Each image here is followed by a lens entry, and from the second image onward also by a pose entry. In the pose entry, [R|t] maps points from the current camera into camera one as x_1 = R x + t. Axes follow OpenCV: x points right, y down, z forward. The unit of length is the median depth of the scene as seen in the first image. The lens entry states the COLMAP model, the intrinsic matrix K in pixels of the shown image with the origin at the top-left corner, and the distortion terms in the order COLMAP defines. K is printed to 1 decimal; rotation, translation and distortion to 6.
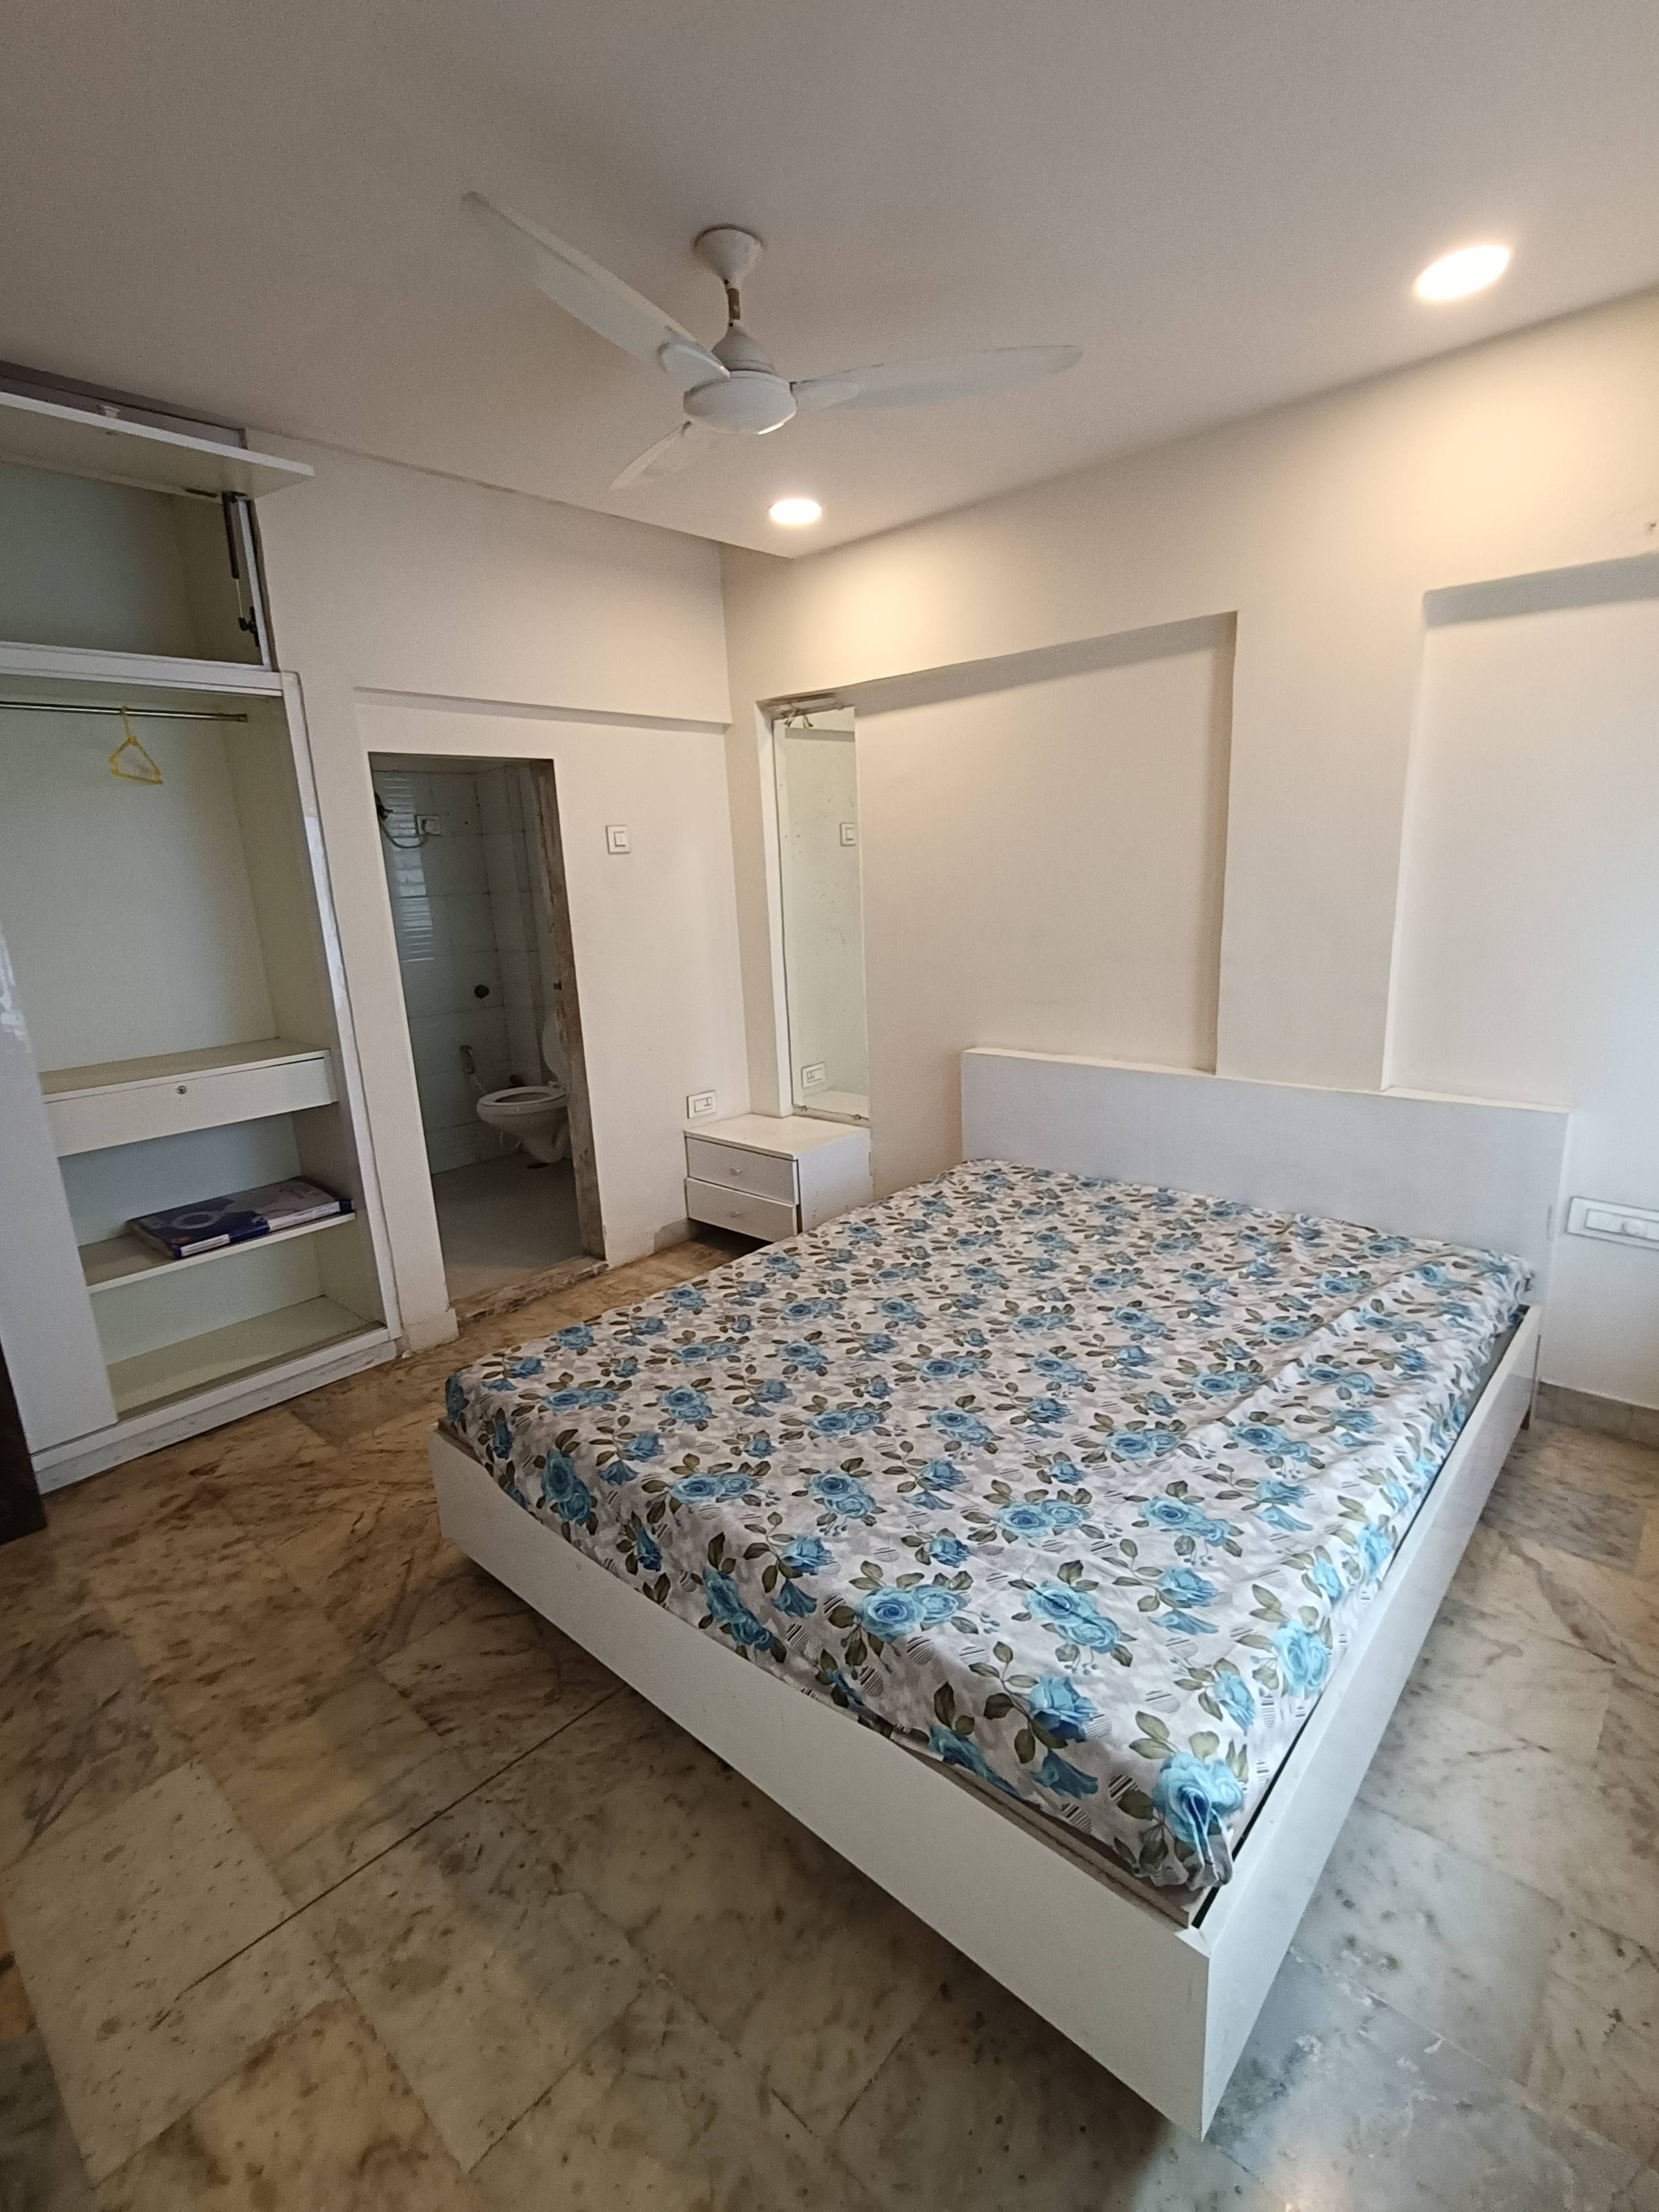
lens RADIAL K [[1032.7, 0, 821.8], [0, 1032.7, 1101.9], [0, 0, 1]] dist [0.009056, -0.000460]
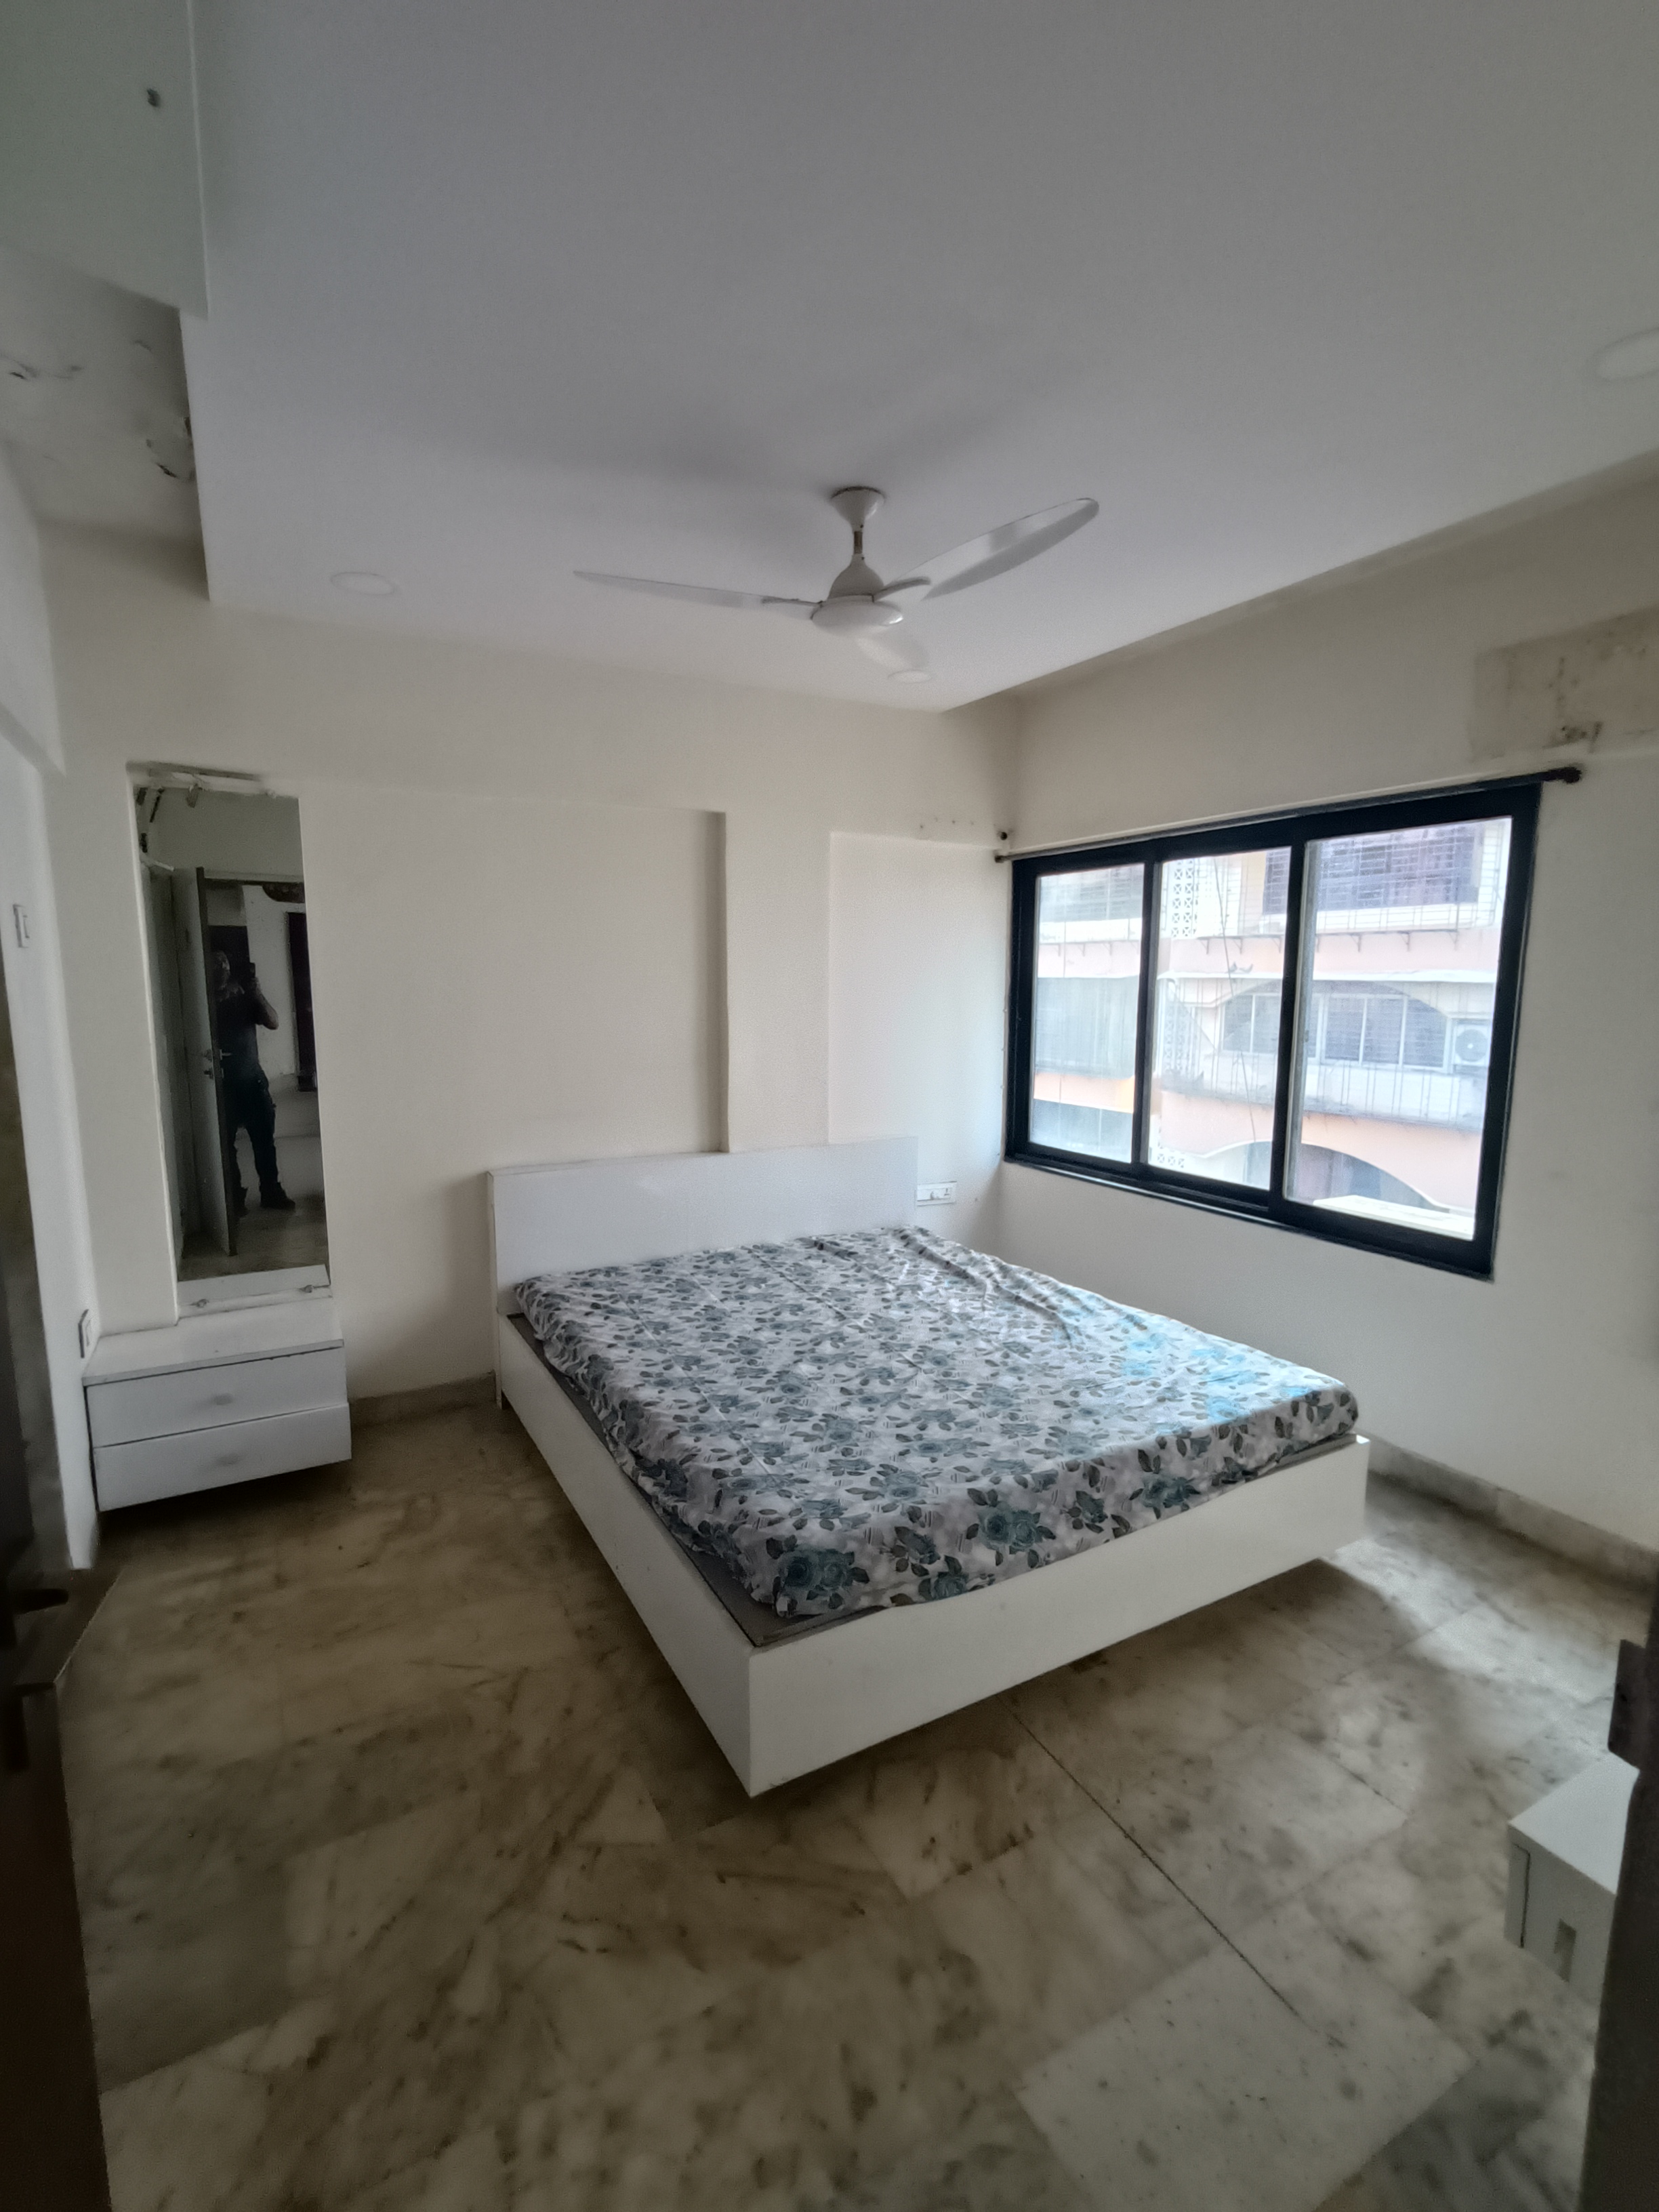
lens RADIAL K [[1032.7, 0, 830.5], [0, 1032.7, 1119.0], [0, 0, 1]] dist [0.009056, -0.000460]
pose [[0.316116, -0.086190, 0.944797, -1.301803], [0.198912, 0.979752, 0.022826, -0.115245], [-0.927634, 0.180715, 0.326860, 0.735907]]
